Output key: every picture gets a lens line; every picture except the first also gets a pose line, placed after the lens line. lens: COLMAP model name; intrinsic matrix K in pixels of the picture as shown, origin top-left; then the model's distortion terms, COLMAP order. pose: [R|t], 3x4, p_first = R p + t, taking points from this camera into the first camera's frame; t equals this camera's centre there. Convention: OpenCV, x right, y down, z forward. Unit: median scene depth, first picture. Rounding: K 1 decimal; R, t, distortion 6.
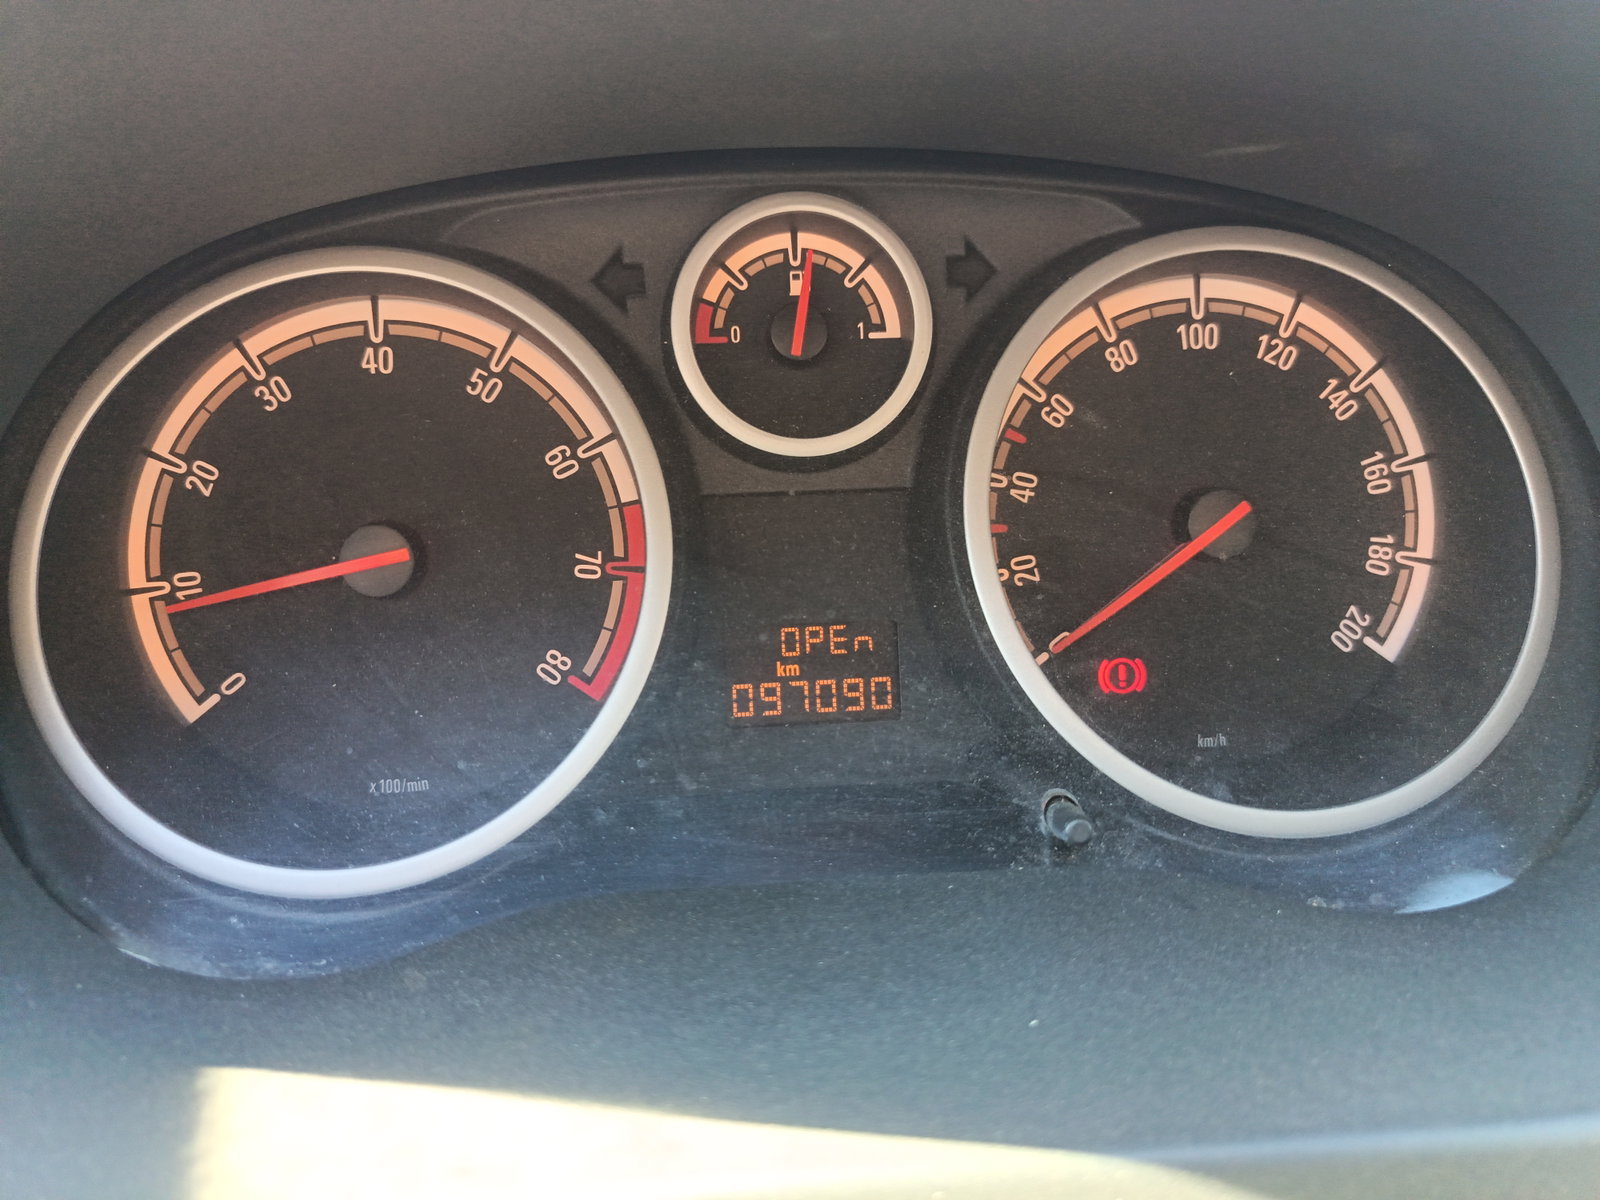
lens RADIAL K [[1121.3, 0, 794.2], [0, 1121.3, 594.2], [0, 0, 1]] dist [0.010440, -0.005496]
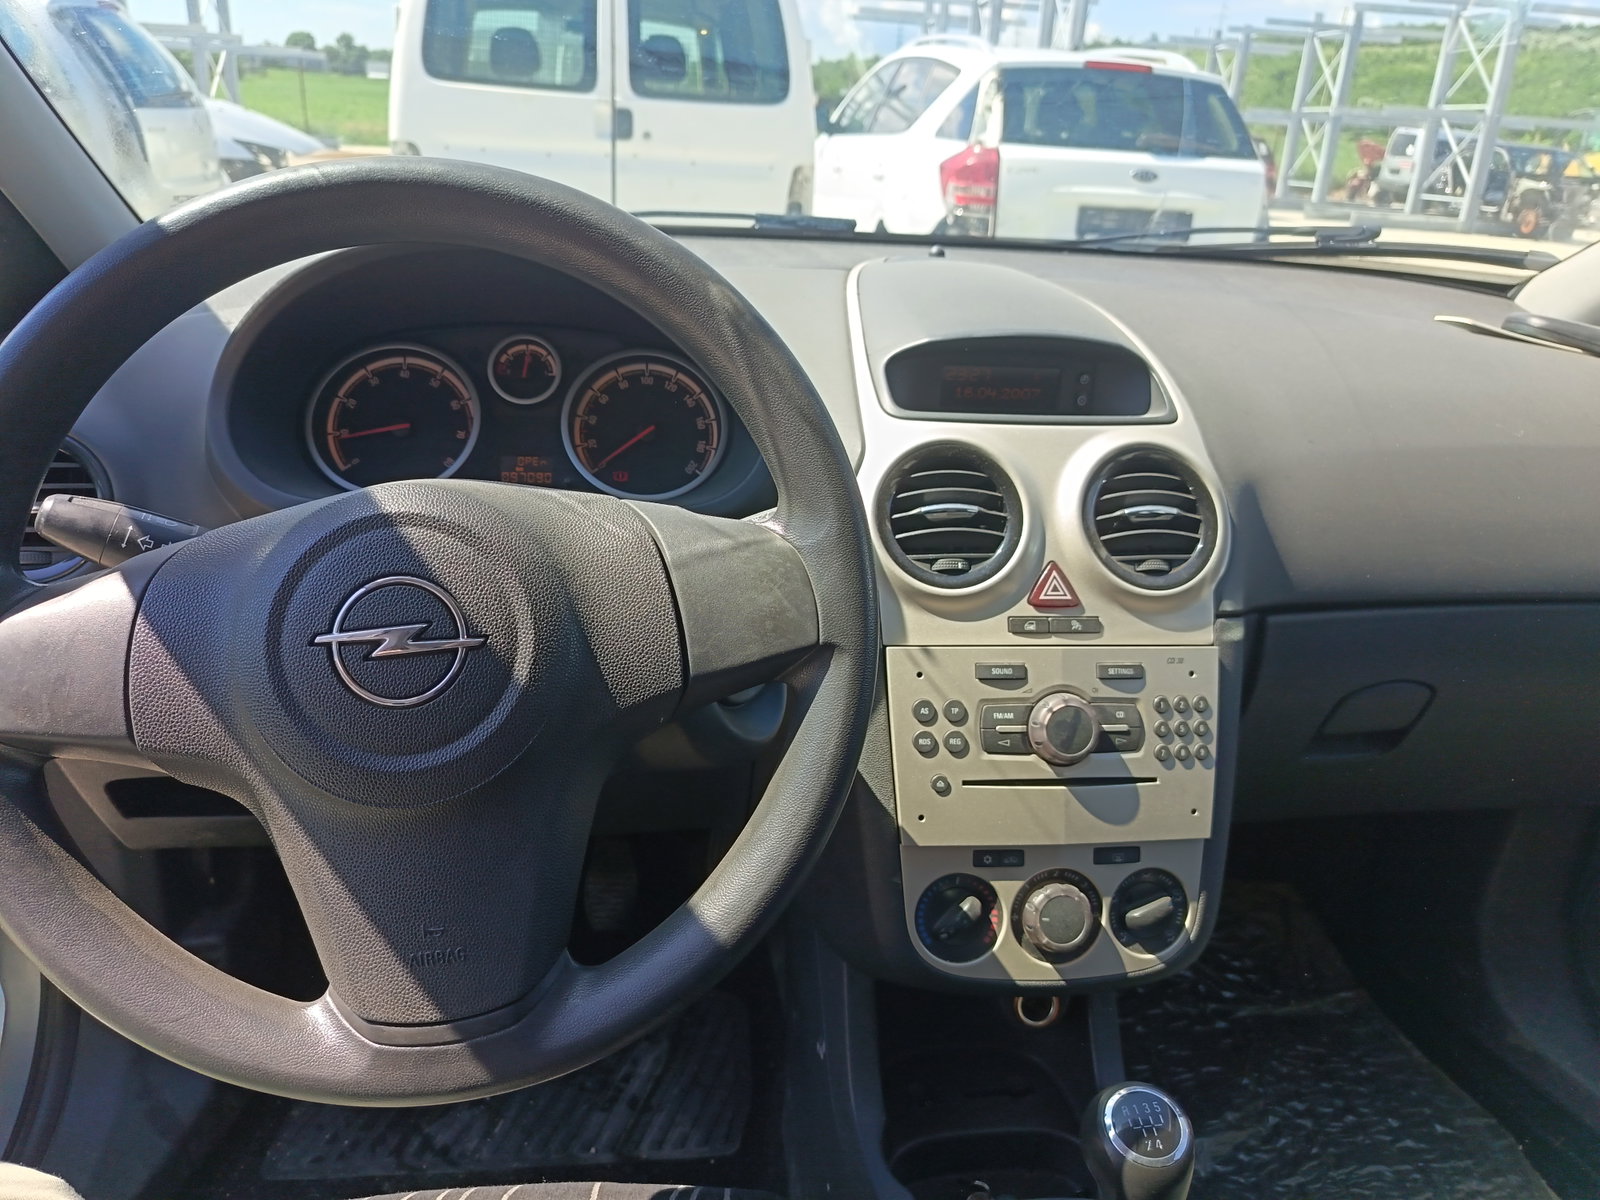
lens RADIAL K [[1121.3, 0, 806.3], [0, 1121.3, 606.7], [0, 0, 1]] dist [0.010440, -0.005496]
pose [[0.998618, 0.040413, 0.033590, 0.786952], [-0.035732, 0.990885, -0.129881, 0.915694], [-0.038533, 0.128502, 0.990960, -2.409338]]
